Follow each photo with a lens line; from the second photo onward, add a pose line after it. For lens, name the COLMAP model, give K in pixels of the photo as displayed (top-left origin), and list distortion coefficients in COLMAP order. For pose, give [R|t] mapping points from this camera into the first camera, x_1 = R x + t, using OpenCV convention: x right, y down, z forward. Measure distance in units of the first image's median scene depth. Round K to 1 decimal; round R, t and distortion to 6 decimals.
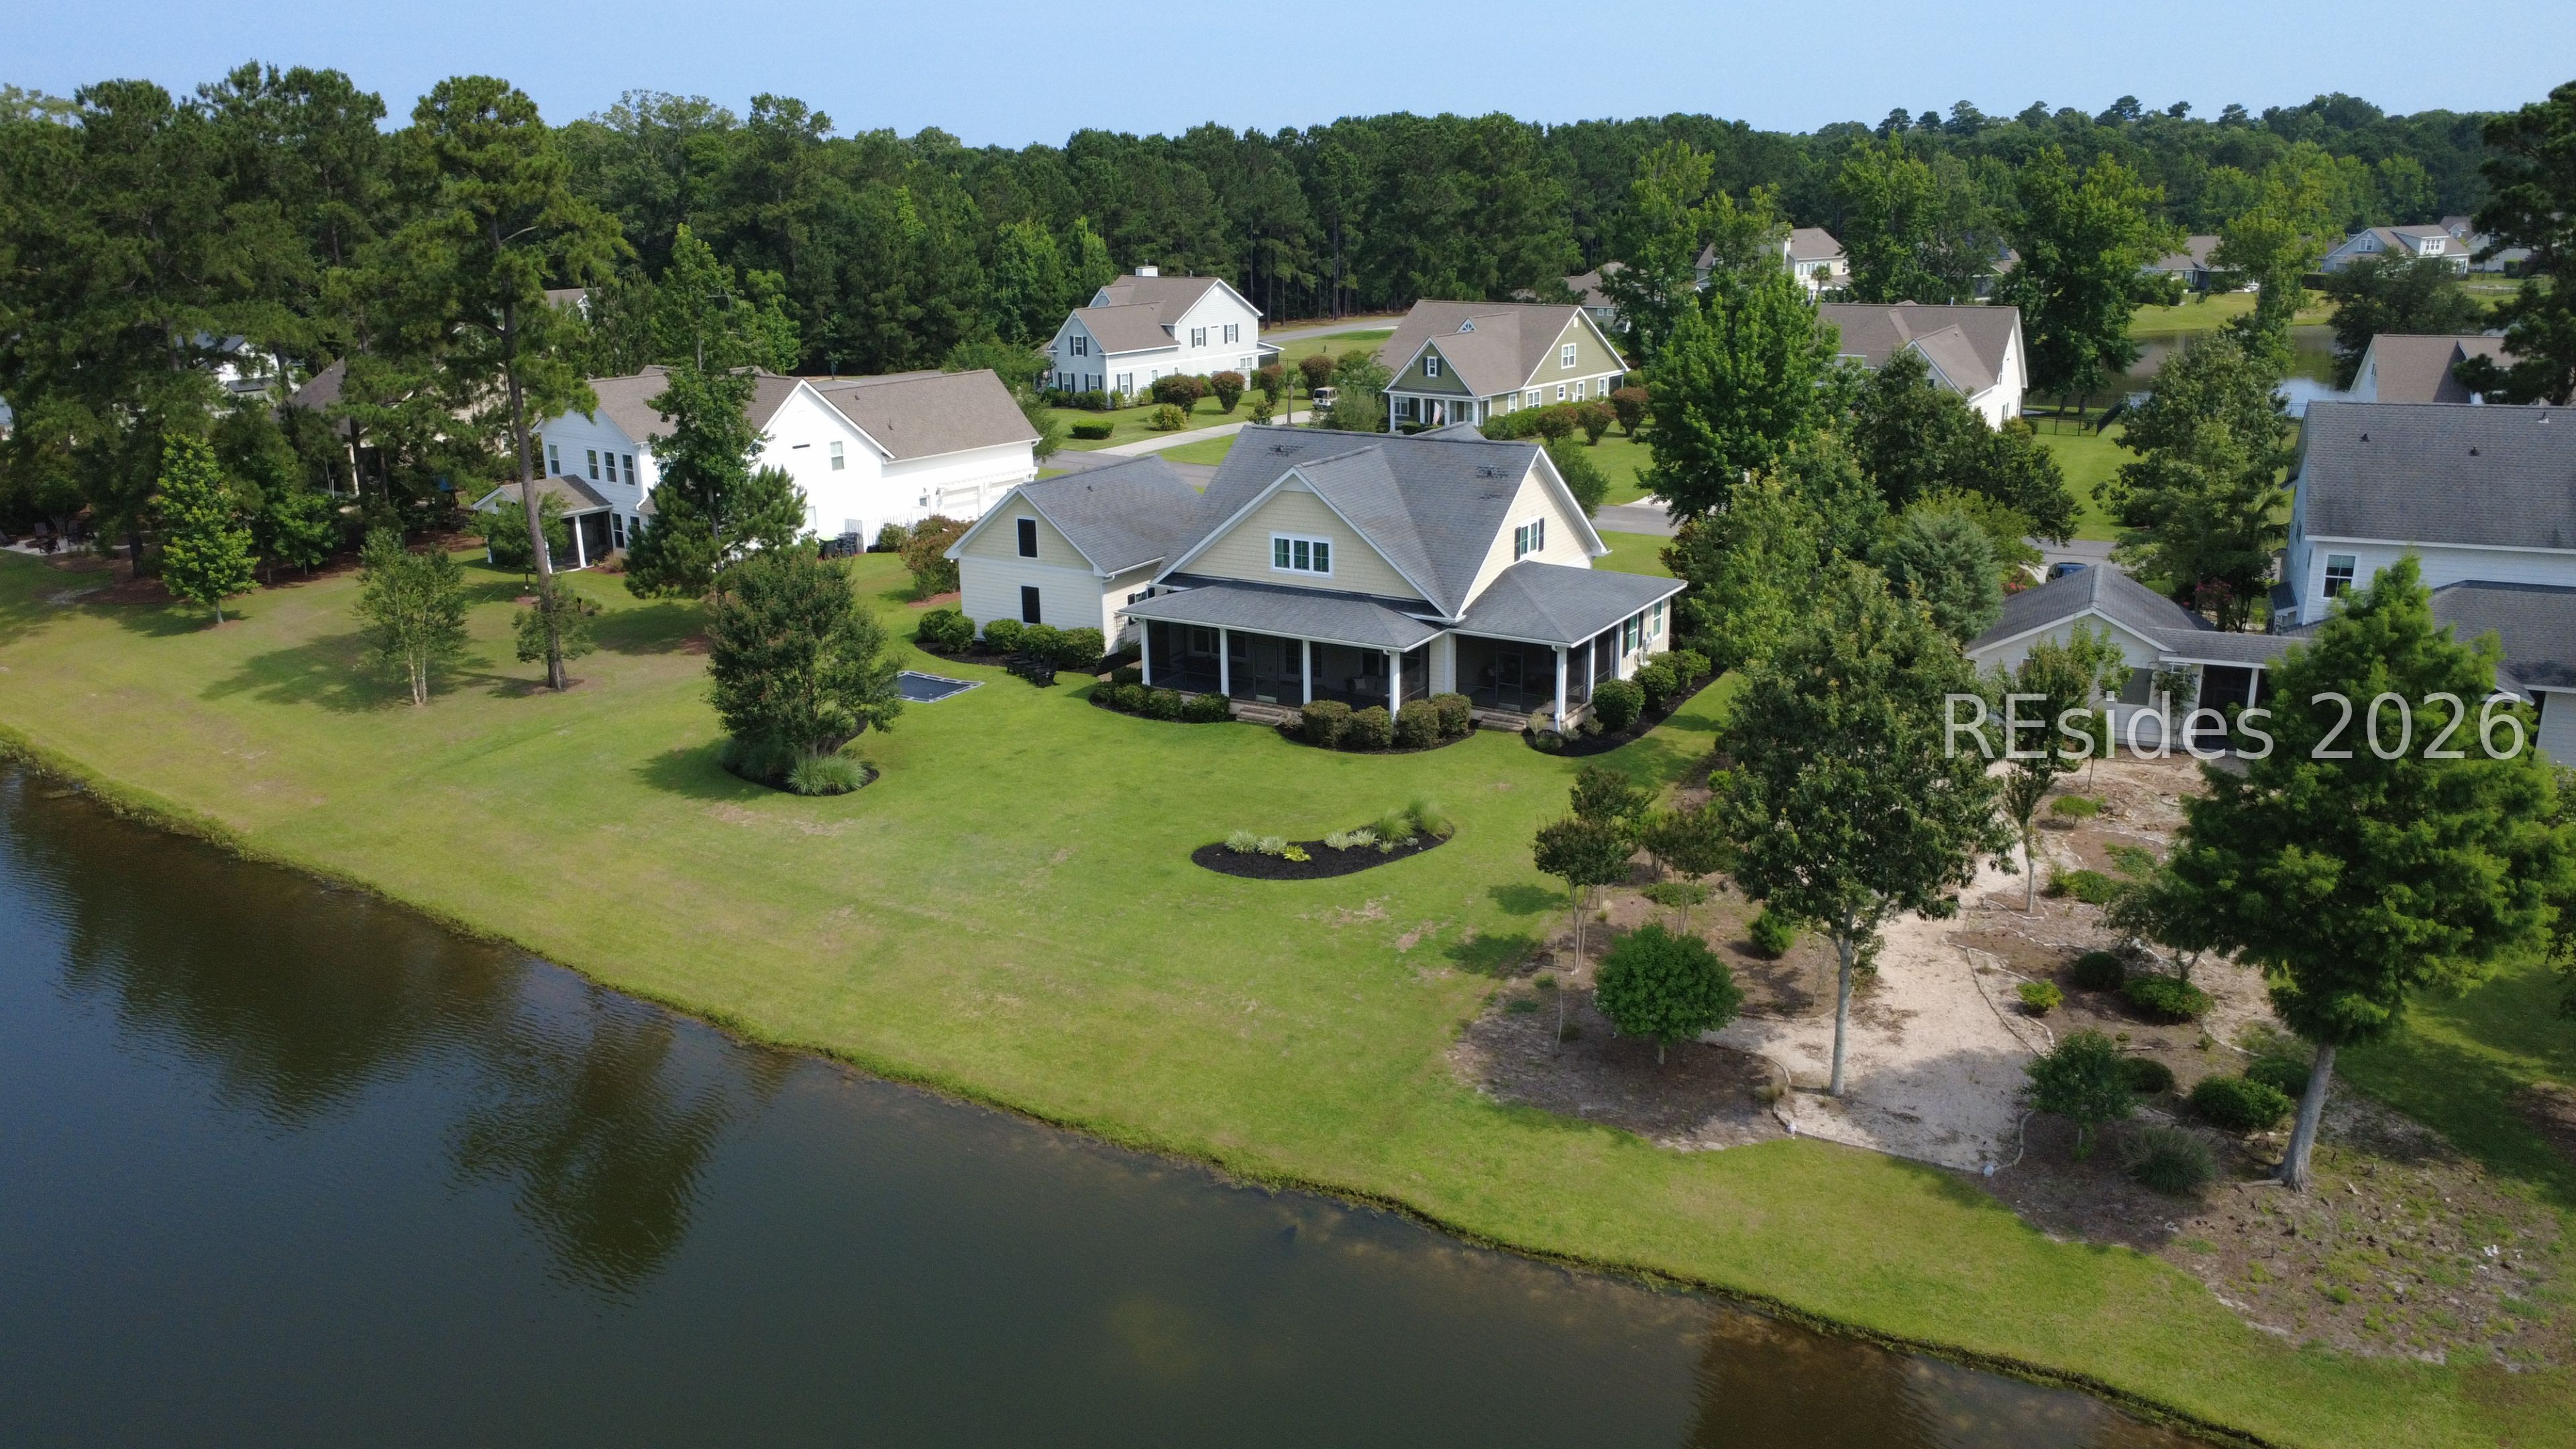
lens RADIAL K [[1878.7, 0, 1291.0], [0, 1878.7, 735.5], [0, 0, 1]] dist [-0.000830, 0.002430]
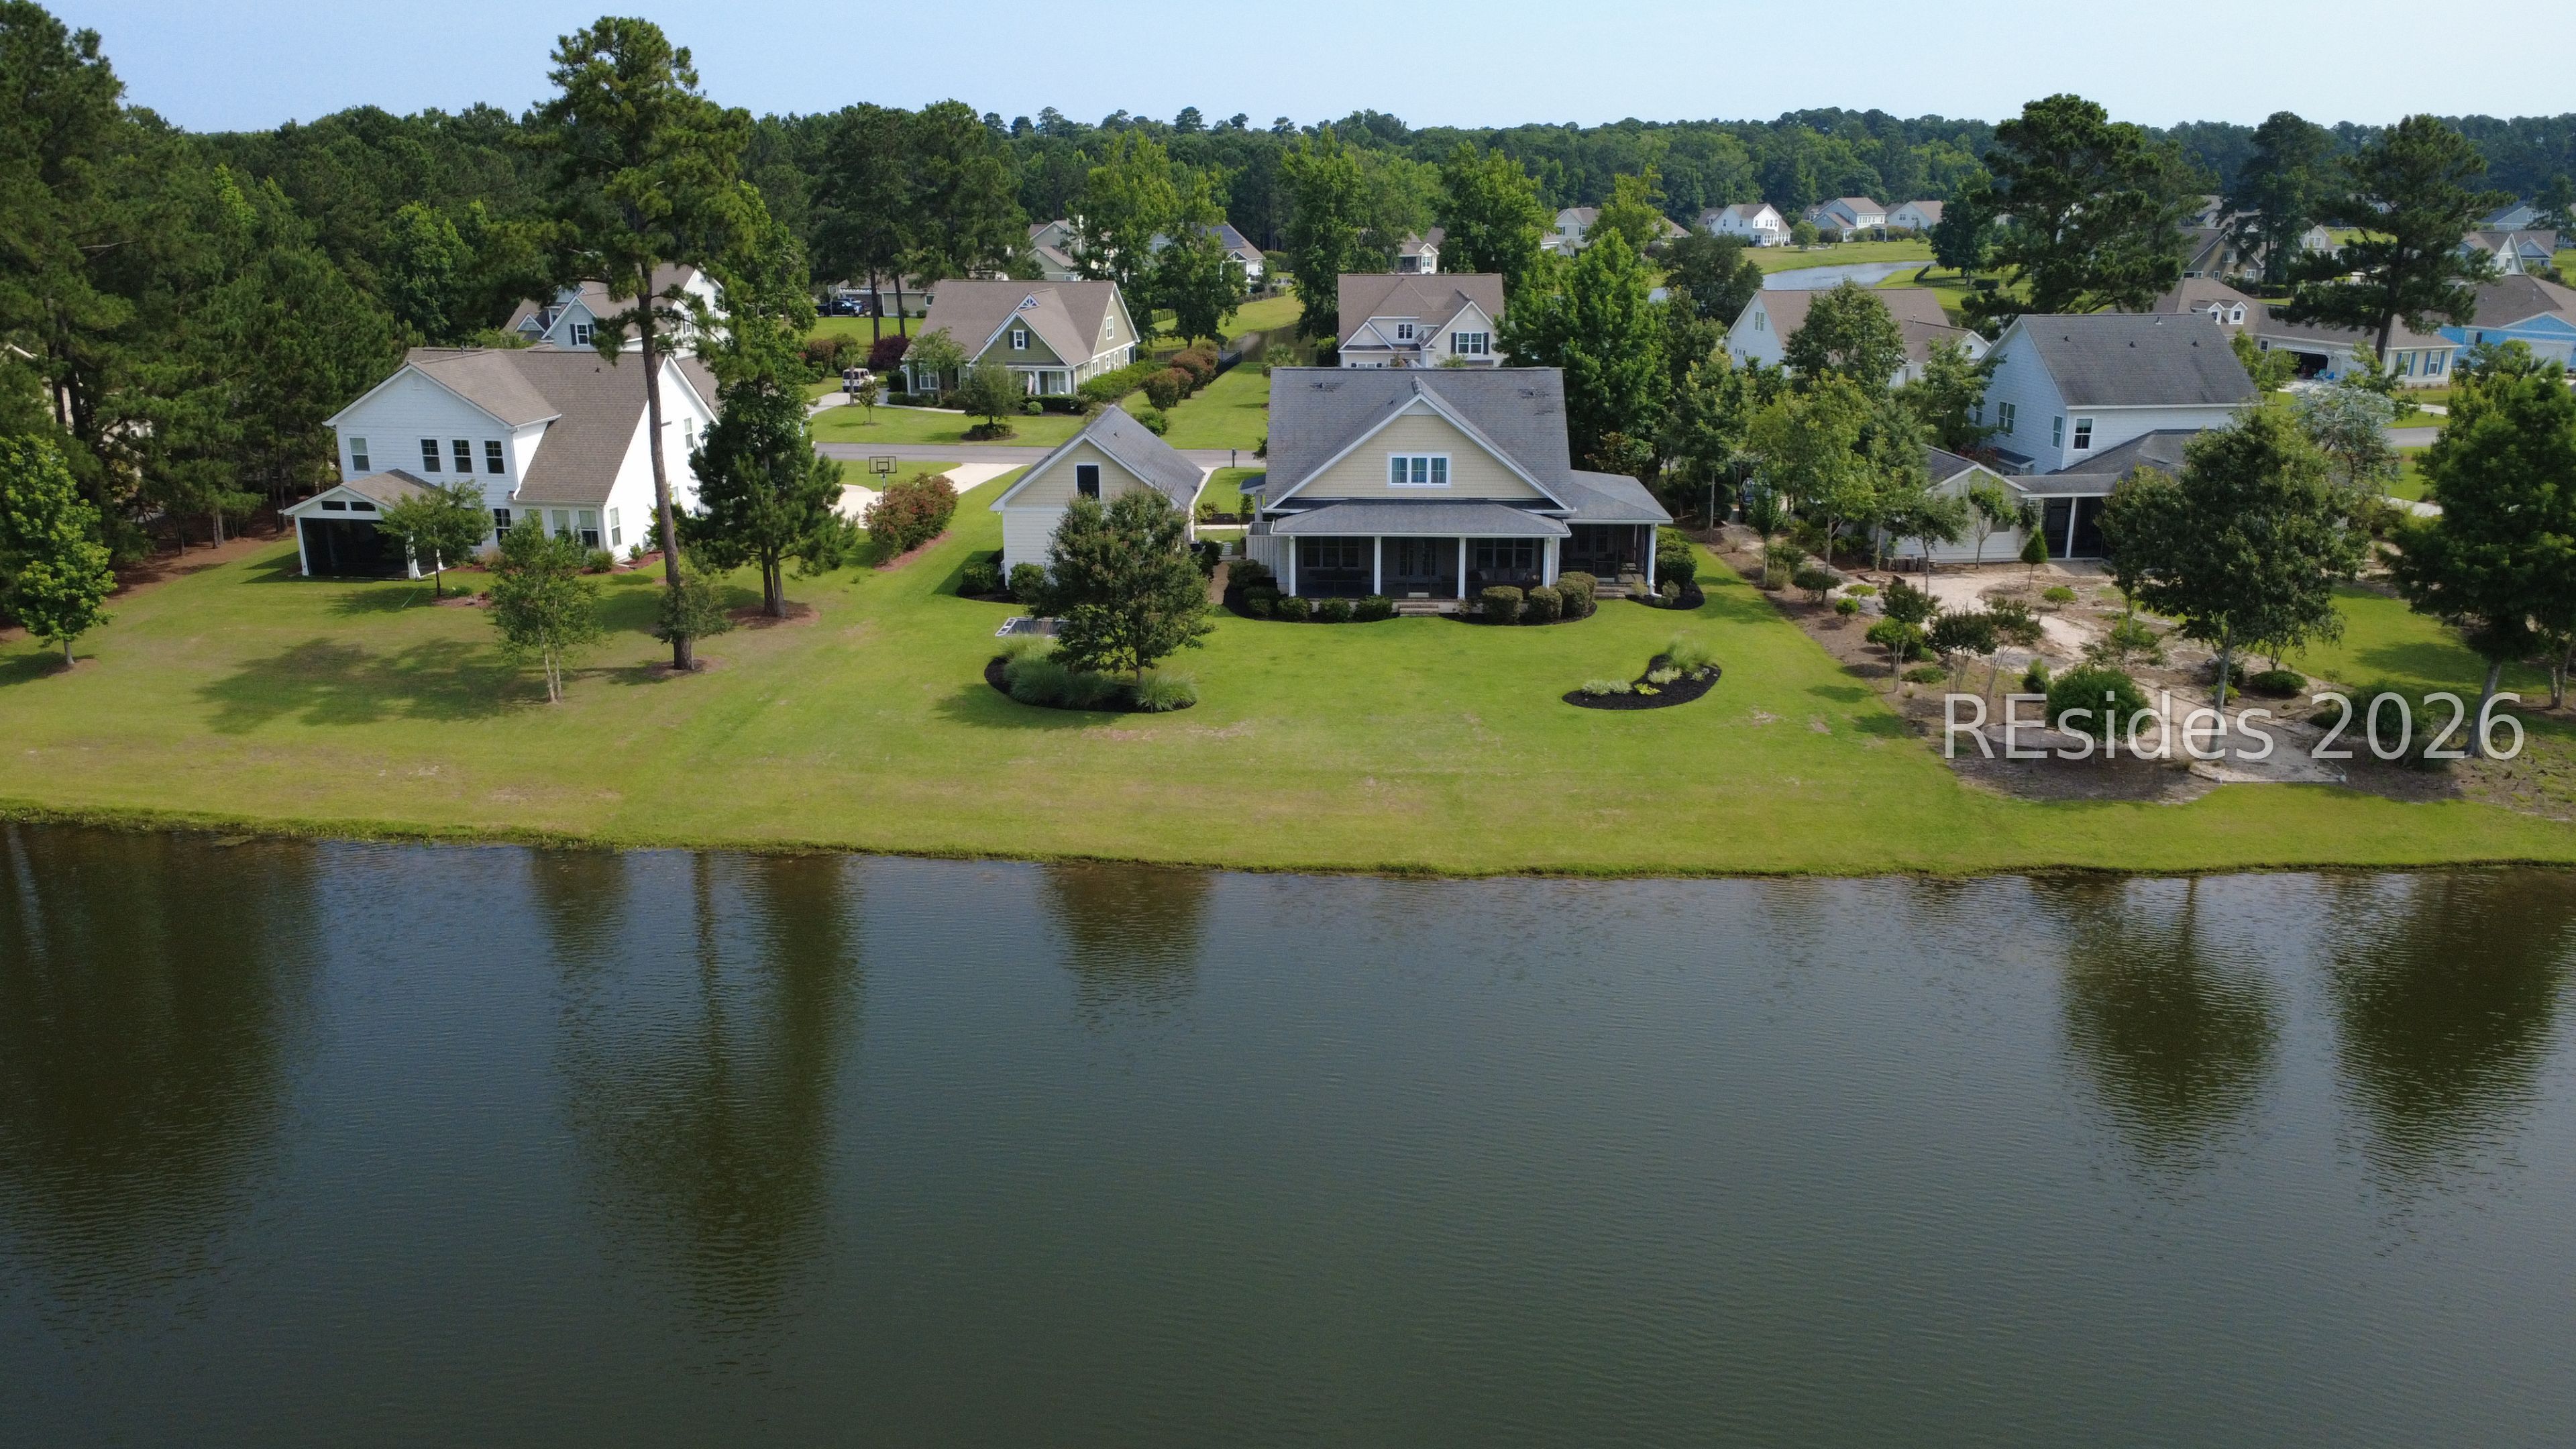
lens RADIAL K [[1878.7, 0, 1289.9], [0, 1878.7, 714.1], [0, 0, 1]] dist [-0.000830, 0.002430]
pose [[0.868870, -0.124215, 0.479203, -0.552557], [0.129873, 0.991298, 0.021476, 0.015744], [-0.477700, 0.043575, 0.877442, 0.019332]]
